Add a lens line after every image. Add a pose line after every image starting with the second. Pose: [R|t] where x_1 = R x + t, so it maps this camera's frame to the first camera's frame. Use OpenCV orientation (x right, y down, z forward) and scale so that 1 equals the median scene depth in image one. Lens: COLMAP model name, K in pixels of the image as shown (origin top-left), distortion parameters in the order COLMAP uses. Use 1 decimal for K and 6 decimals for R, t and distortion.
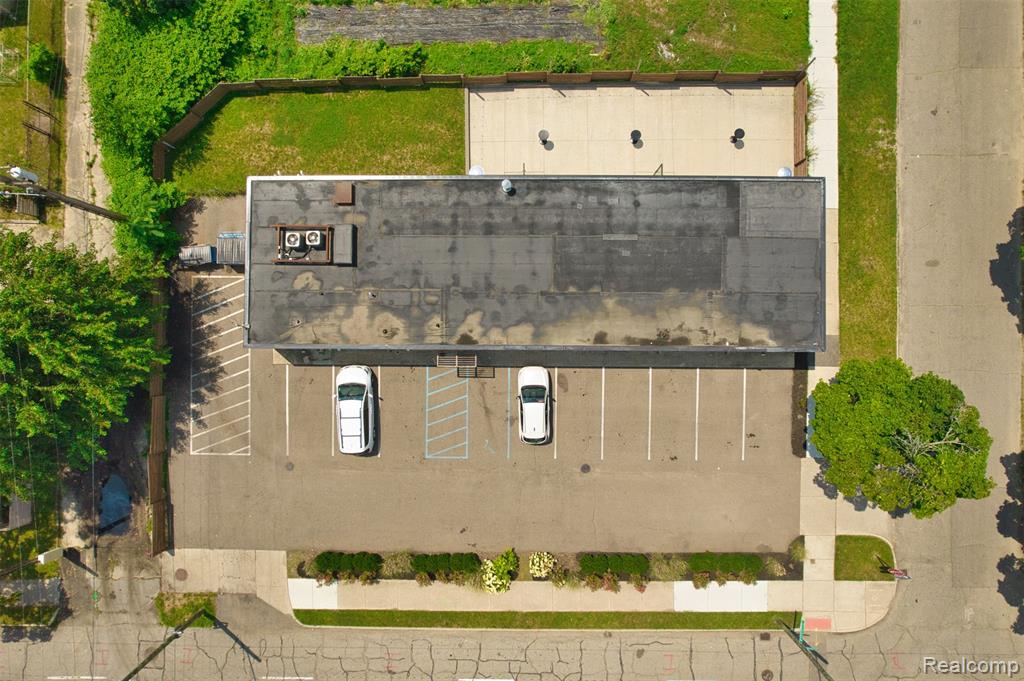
lens RADIAL K [[655.3, 0, 512.0], [0, 655.3, 340.5], [0, 0, 1]] dist [-0.070291, 0.061403]
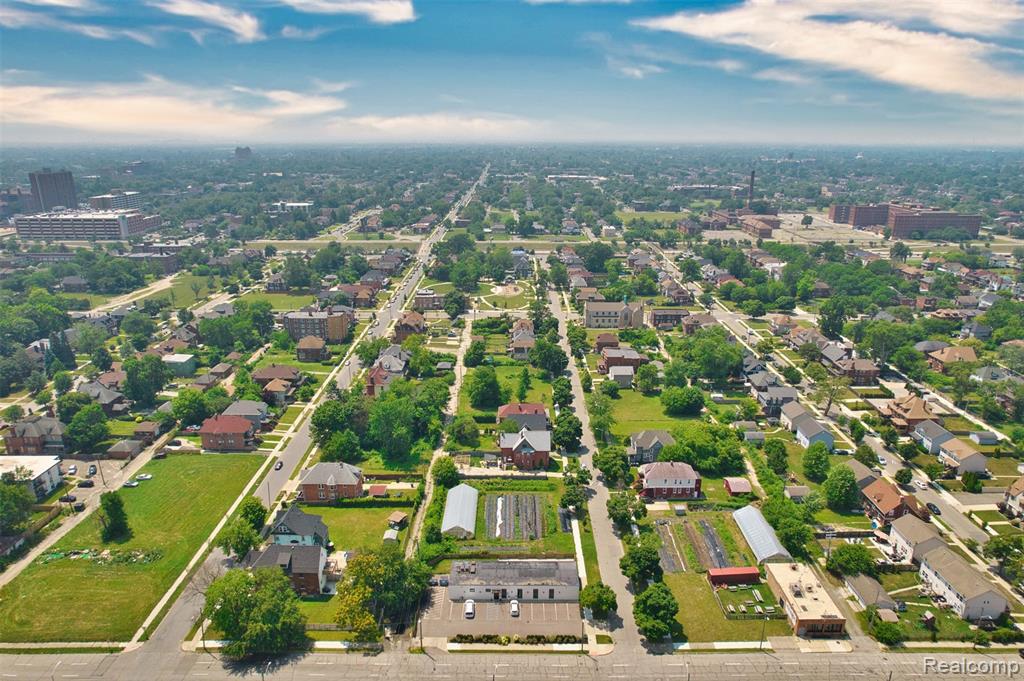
lens RADIAL K [[655.3, 0, 512.0], [0, 655.3, 340.5], [0, 0, 1]] dist [-0.070291, 0.061403]
pose [[0.999755, 0.019351, 0.010782, -0.053769], [0.004085, 0.317331, -0.948306, 3.298615], [-0.021772, 0.948118, 0.317174, -1.783730]]
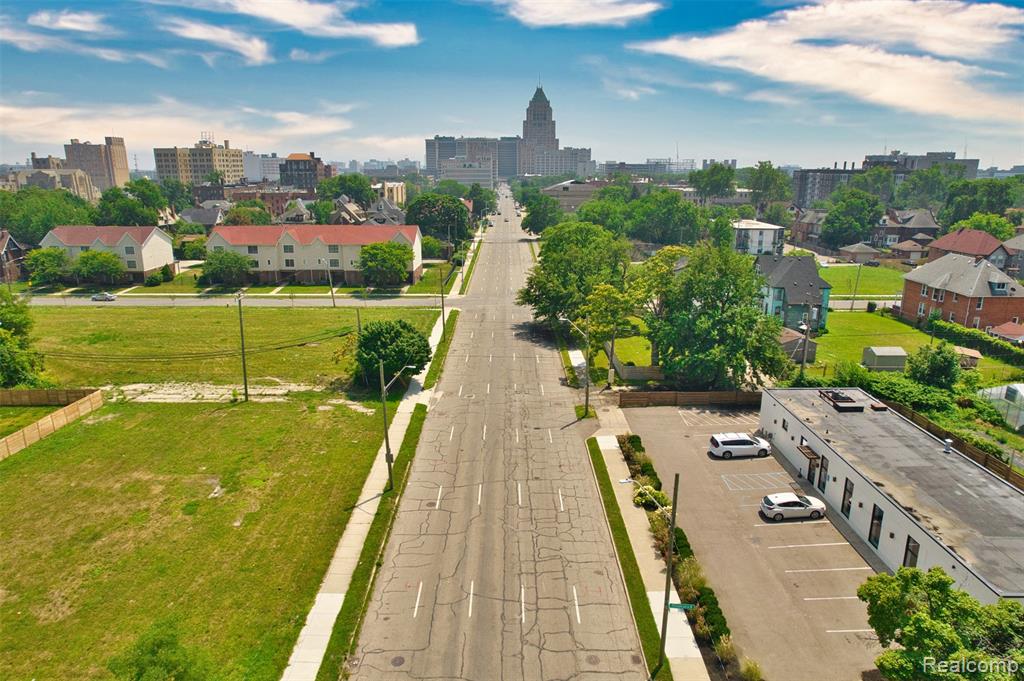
lens RADIAL K [[655.3, 0, 512.0], [0, 655.3, 340.5], [0, 0, 1]] dist [-0.070291, 0.061403]
pose [[0.007886, 0.274055, -0.961682, 1.111526], [-0.999918, 0.011900, -0.004808, 0.627571], [0.010127, 0.961640, 0.274126, 0.347010]]
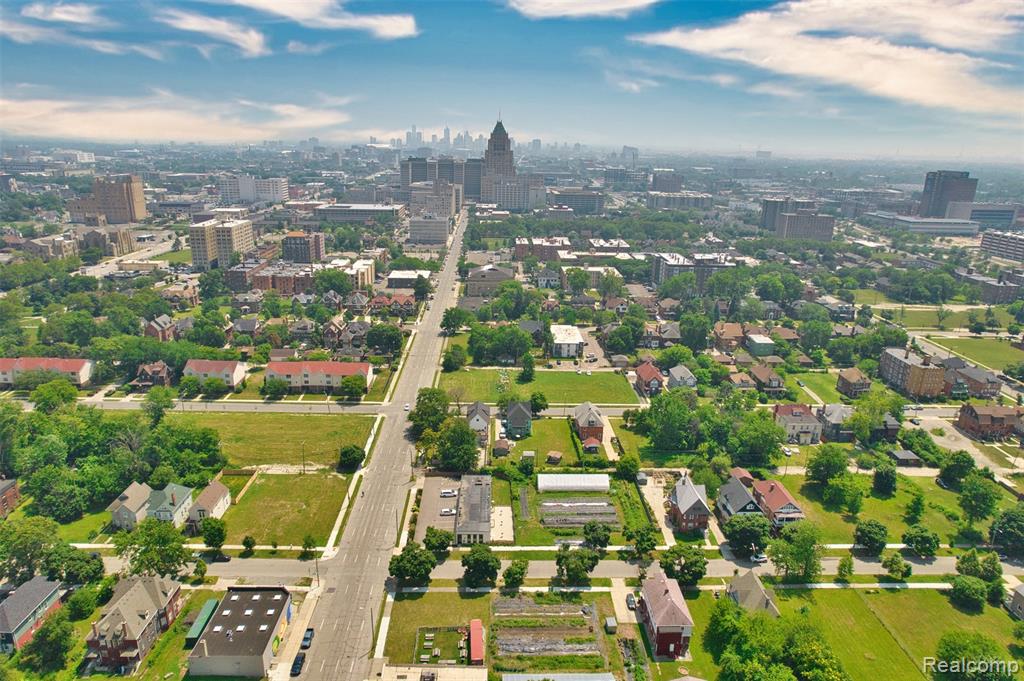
lens RADIAL K [[655.3, 0, 512.0], [0, 655.3, 340.5], [0, 0, 1]] dist [-0.070291, 0.061403]
pose [[0.029550, 0.314944, -0.948650, 4.334725], [-0.999533, 0.001876, -0.030512, -0.237683], [-0.007830, 0.949109, 0.314852, -1.815988]]
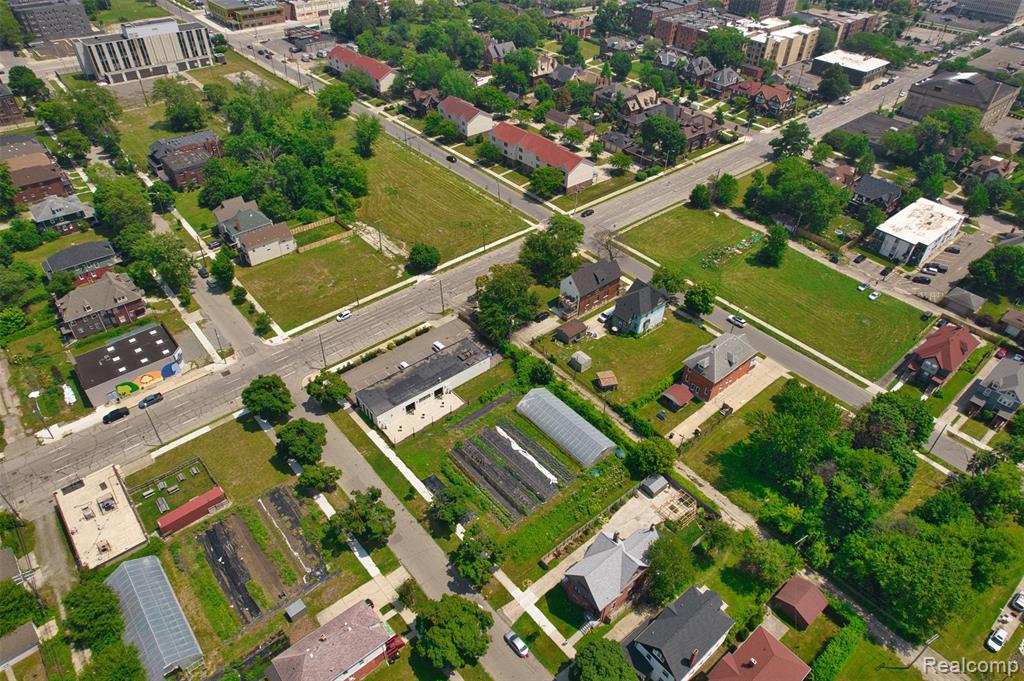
lens RADIAL K [[655.3, 0, 512.0], [0, 655.3, 340.5], [0, 0, 1]] dist [-0.070291, 0.061403]
pose [[-0.759387, 0.415997, -0.500278, 1.483943], [-0.650638, -0.484124, 0.585059, -2.597684], [0.001186, 0.769786, 0.638301, -1.715989]]
